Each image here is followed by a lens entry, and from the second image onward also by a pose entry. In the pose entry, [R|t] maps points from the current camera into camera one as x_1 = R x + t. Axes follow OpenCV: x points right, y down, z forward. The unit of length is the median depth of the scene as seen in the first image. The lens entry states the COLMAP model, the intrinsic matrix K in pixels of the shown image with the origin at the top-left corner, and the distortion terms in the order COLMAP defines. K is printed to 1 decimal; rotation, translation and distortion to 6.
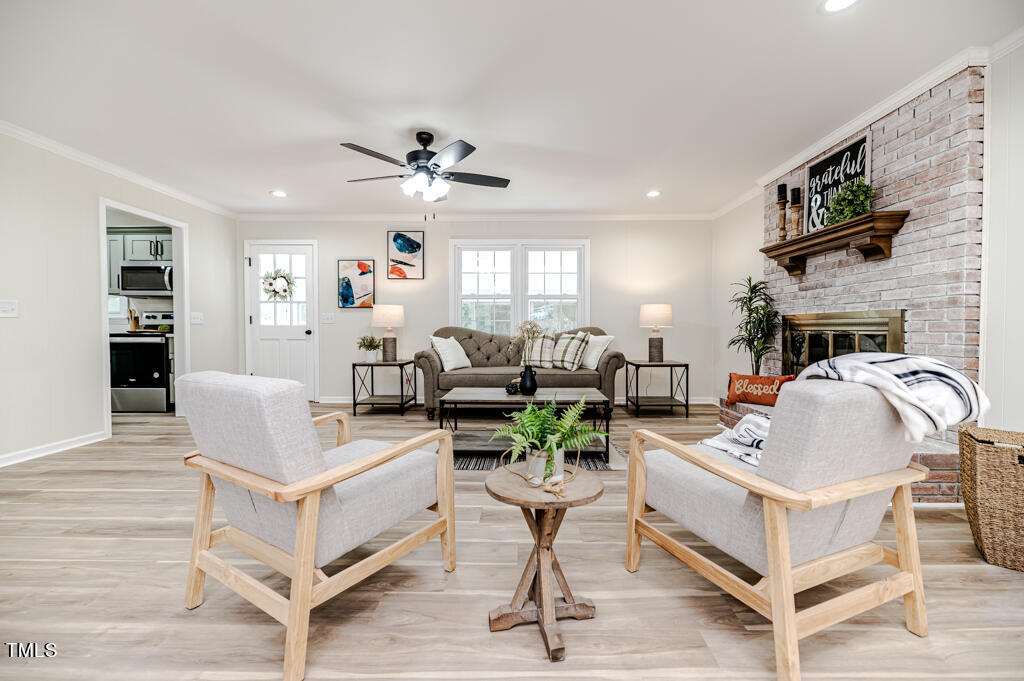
lens RADIAL K [[412.7, 0, 512.0], [0, 412.7, 340.5], [0, 0, 1]] dist [0.000931, 0.000017]
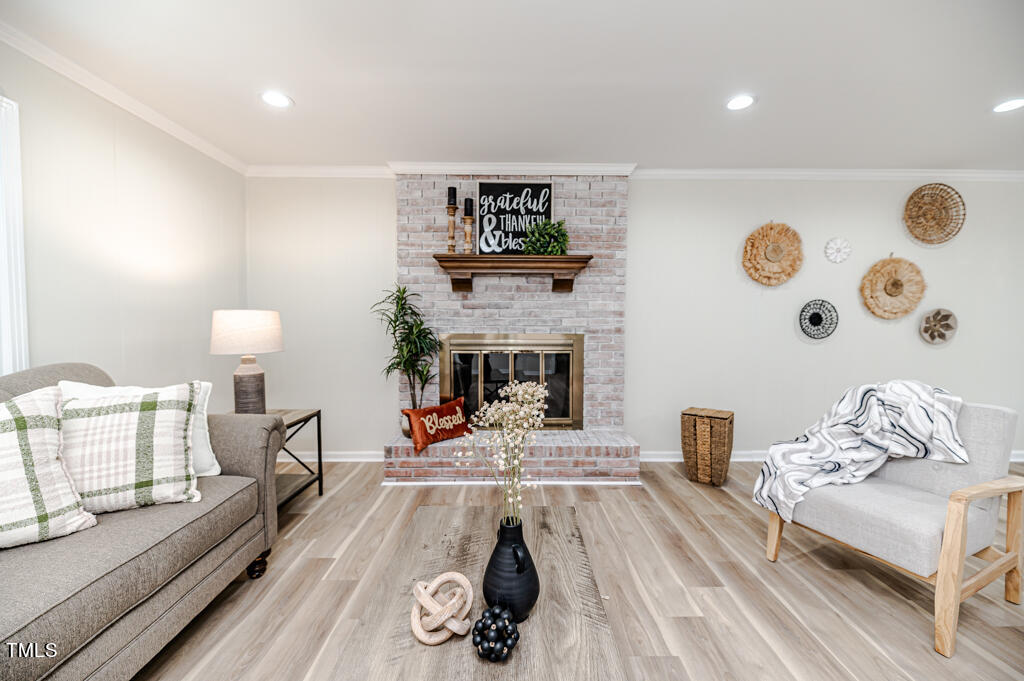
lens RADIAL K [[412.7, 0, 512.0], [0, 412.7, 340.5], [0, 0, 1]] dist [0.000931, 0.000017]
pose [[-0.030333, -0.045955, 0.998483, -0.278633], [0.026000, 0.998568, 0.046748, -0.096256], [-0.999202, 0.027378, -0.029094, 1.002738]]
